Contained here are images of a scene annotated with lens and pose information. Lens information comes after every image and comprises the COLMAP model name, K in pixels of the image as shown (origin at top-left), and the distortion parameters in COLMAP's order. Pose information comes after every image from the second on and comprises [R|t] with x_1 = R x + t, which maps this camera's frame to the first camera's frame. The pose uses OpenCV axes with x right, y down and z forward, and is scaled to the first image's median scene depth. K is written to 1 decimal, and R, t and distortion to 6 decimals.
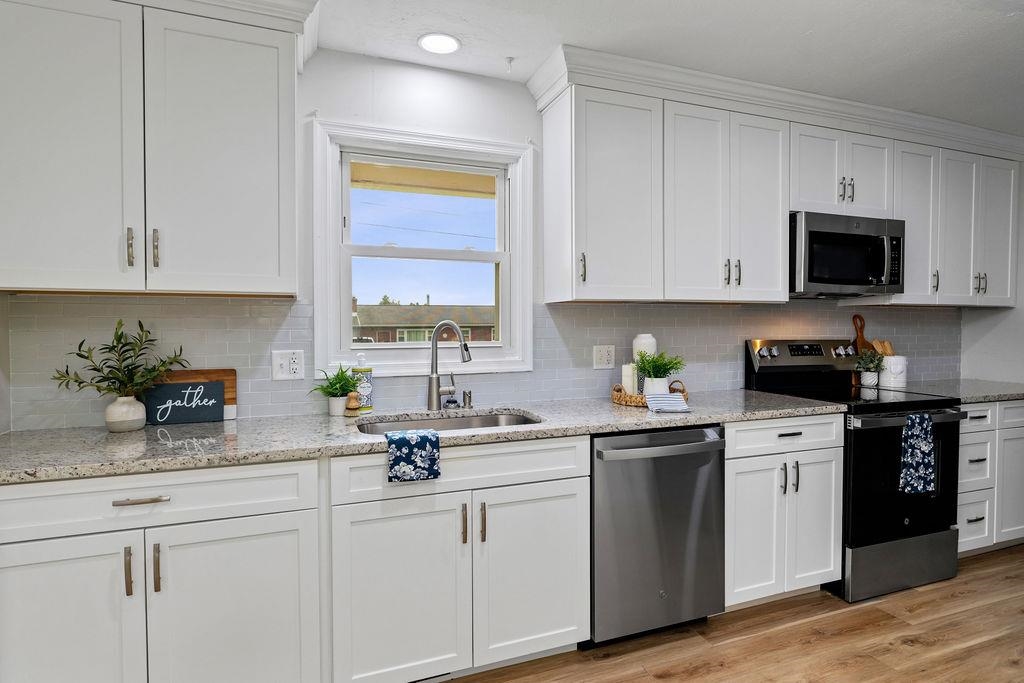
lens RADIAL K [[542.9, 0, 513.2], [0, 542.9, 339.4], [0, 0, 1]] dist [0.002813, -0.001039]
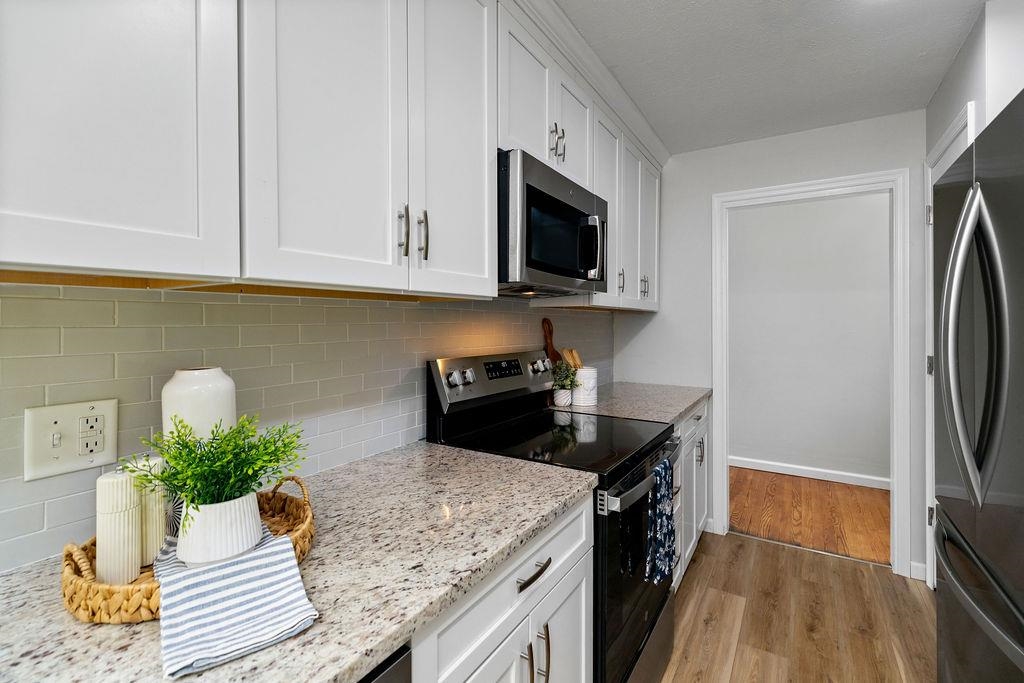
lens RADIAL K [[464.1, 0, 513.4], [0, 464.1, 319.2], [0, 0, 1]] dist [0.004814, -0.000820]
pose [[0.796486, 0.006022, 0.604627, 0.230835], [0.012268, 0.999584, -0.026116, -0.035047], [-0.604533, 0.028219, 0.796080, 0.636935]]
